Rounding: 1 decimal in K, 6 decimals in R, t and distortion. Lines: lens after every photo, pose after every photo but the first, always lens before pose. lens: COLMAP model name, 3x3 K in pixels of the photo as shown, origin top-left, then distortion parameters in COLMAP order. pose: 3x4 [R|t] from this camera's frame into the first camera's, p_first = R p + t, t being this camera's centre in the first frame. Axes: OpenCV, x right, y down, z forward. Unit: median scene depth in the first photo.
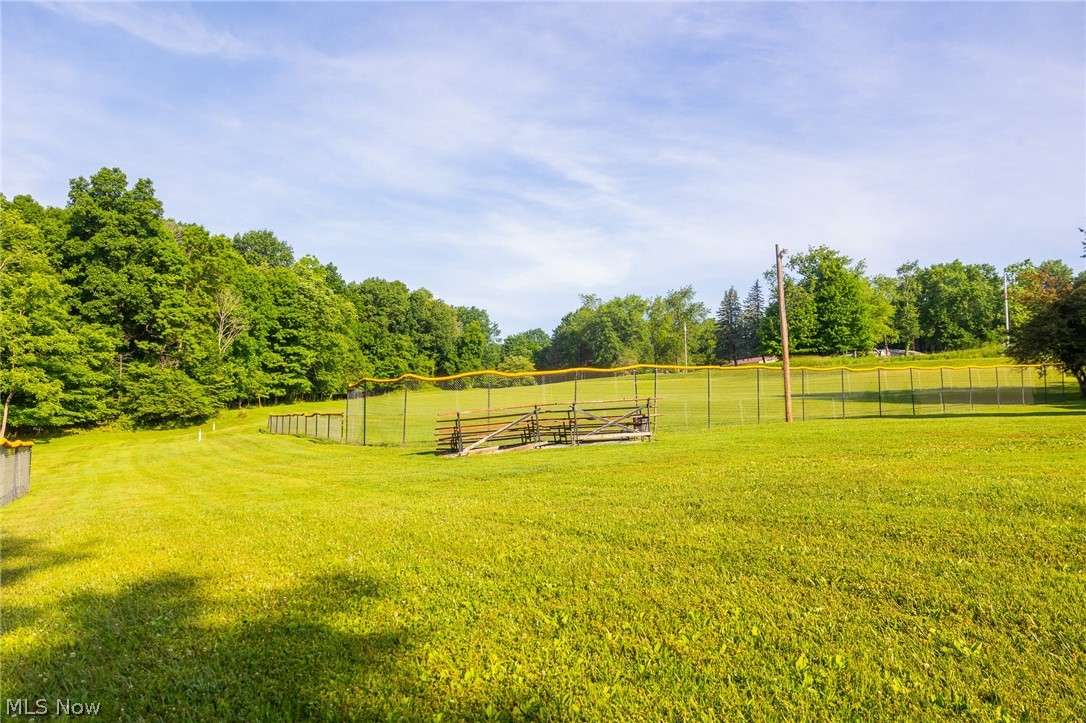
lens RADIAL K [[741.7, 0, 534.2], [0, 741.7, 363.5], [0, 0, 1]] dist [0.022160, -0.006565]
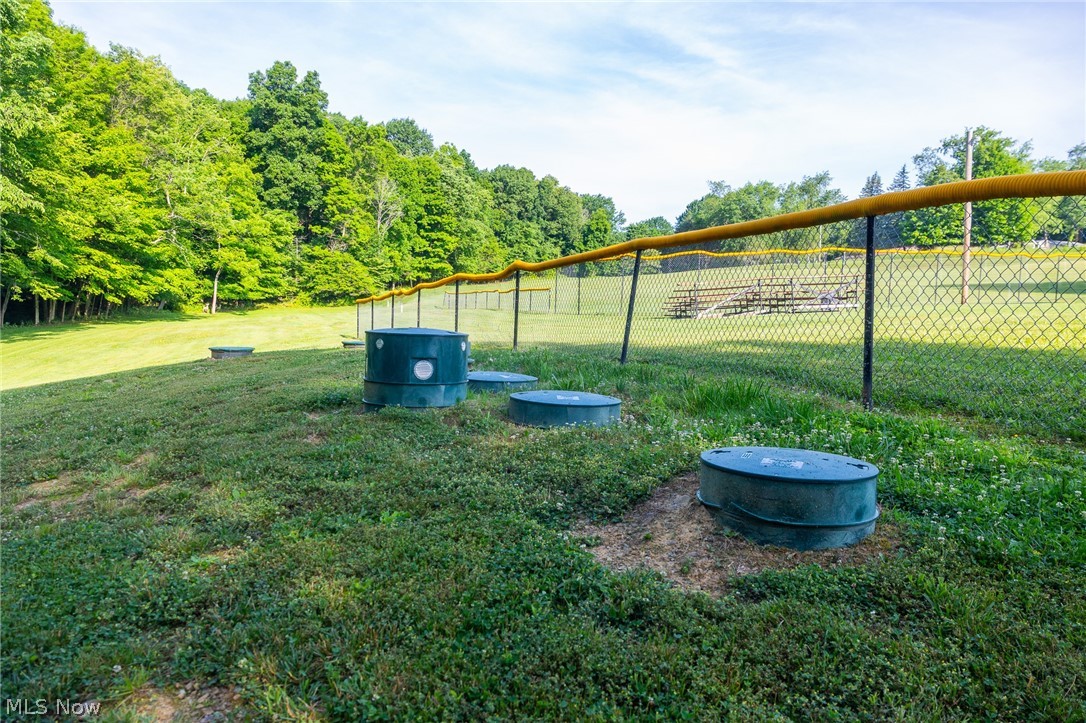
lens RADIAL K [[741.7, 0, 533.6], [0, 741.7, 361.9], [0, 0, 1]] dist [0.022160, -0.006565]
pose [[0.989310, 0.033683, -0.141884, -0.031946], [-0.012628, 0.989092, 0.146759, 0.002792], [0.145279, -0.143399, 0.978944, -0.044043]]
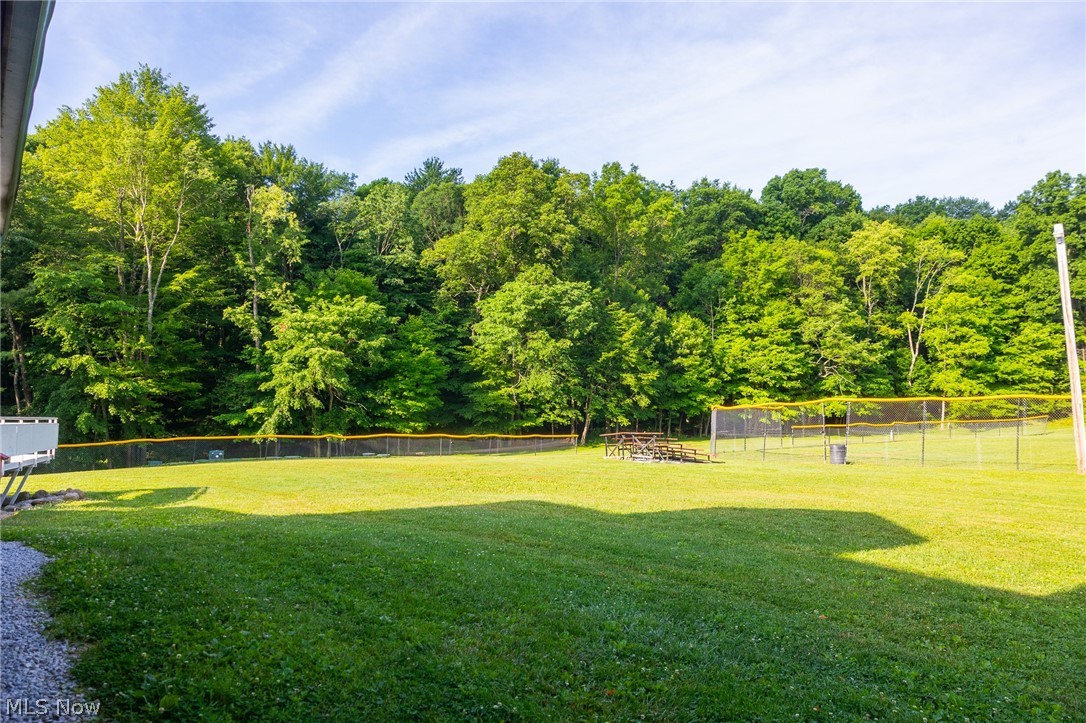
lens RADIAL K [[741.7, 0, 534.2], [0, 741.7, 361.1], [0, 0, 1]] dist [0.022160, -0.006565]
pose [[0.080492, -0.028381, -0.996351, 0.309854], [0.068983, 0.997356, -0.022837, -0.017385], [0.994365, -0.066893, 0.082237, 0.125266]]
